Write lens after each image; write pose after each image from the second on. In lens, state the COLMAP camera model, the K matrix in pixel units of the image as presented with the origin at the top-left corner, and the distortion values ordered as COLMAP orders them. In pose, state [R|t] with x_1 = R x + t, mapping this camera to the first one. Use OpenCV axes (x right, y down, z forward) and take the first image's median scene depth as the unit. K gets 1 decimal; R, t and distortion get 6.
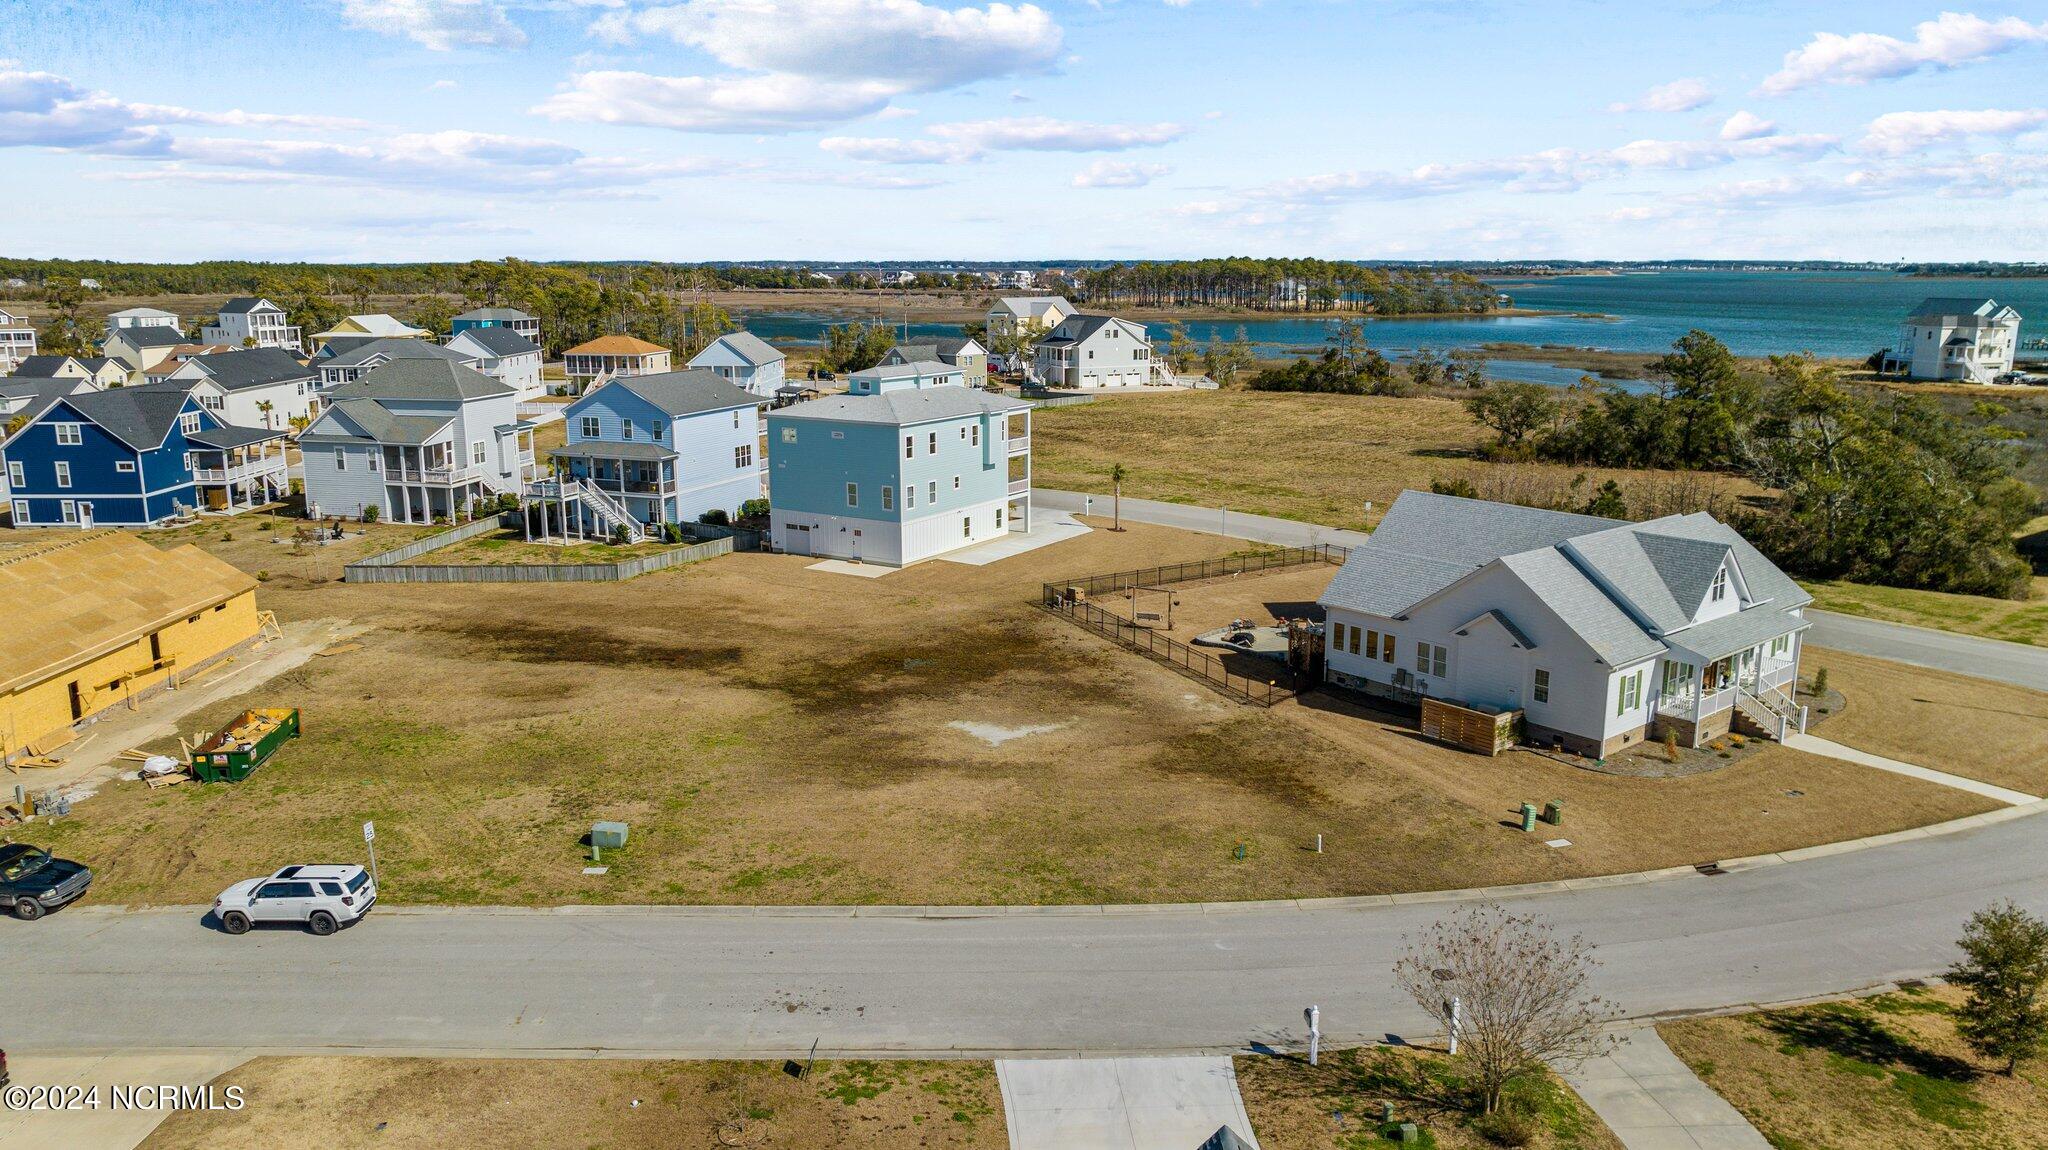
lens RADIAL K [[1450.6, 0, 1015.0], [0, 1450.6, 579.1], [0, 0, 1]] dist [-0.032889, 0.035753]
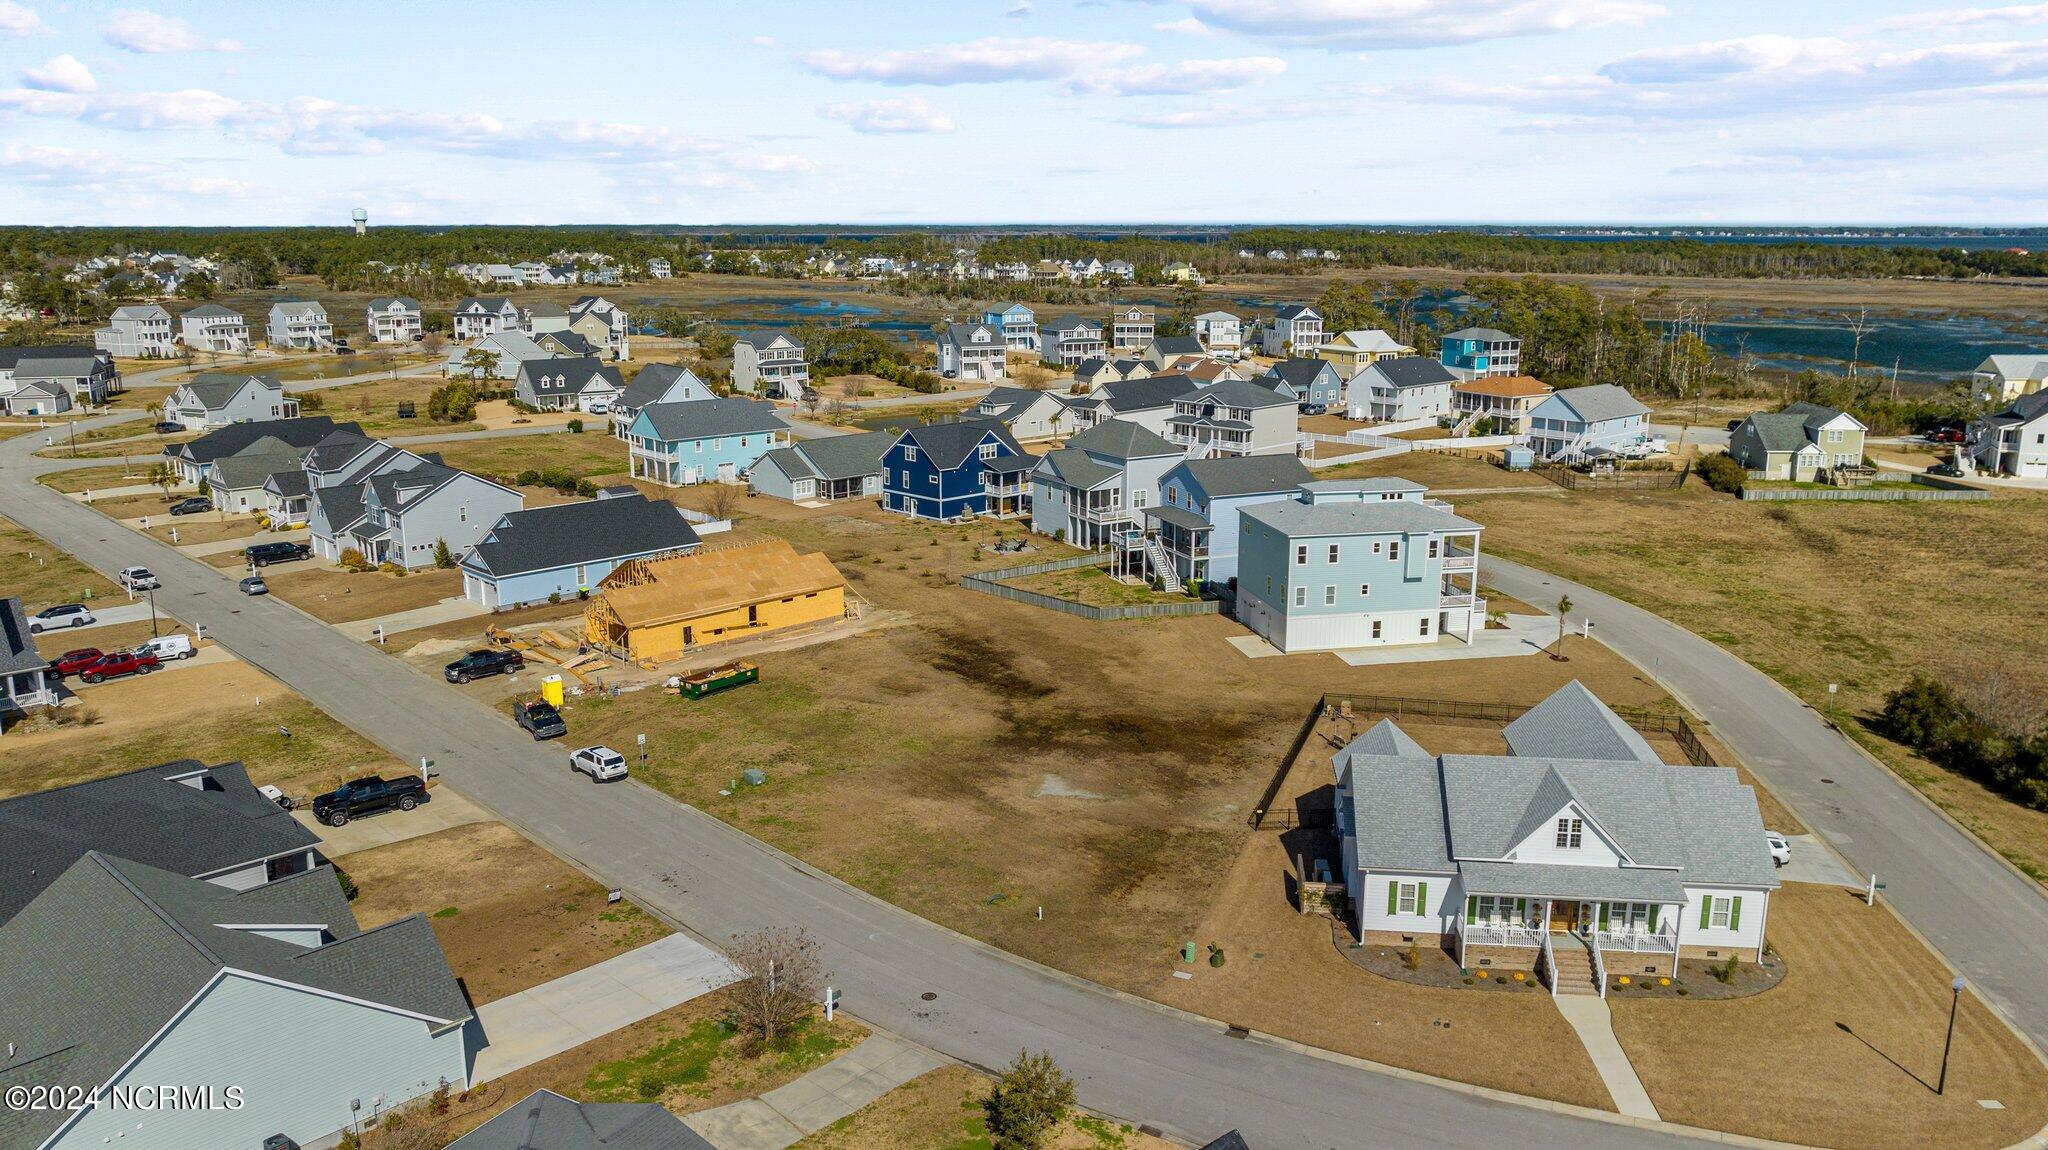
lens RADIAL K [[1520.6, 0, 1016.5], [0, 1520.6, 570.6], [0, 0, 1]] dist [-0.016354, -0.000333]
pose [[0.693942, 0.161776, -0.701621, 0.541379], [-0.153405, 0.985278, 0.075455, -0.115915], [0.703499, 0.055271, 0.708543, -0.034224]]
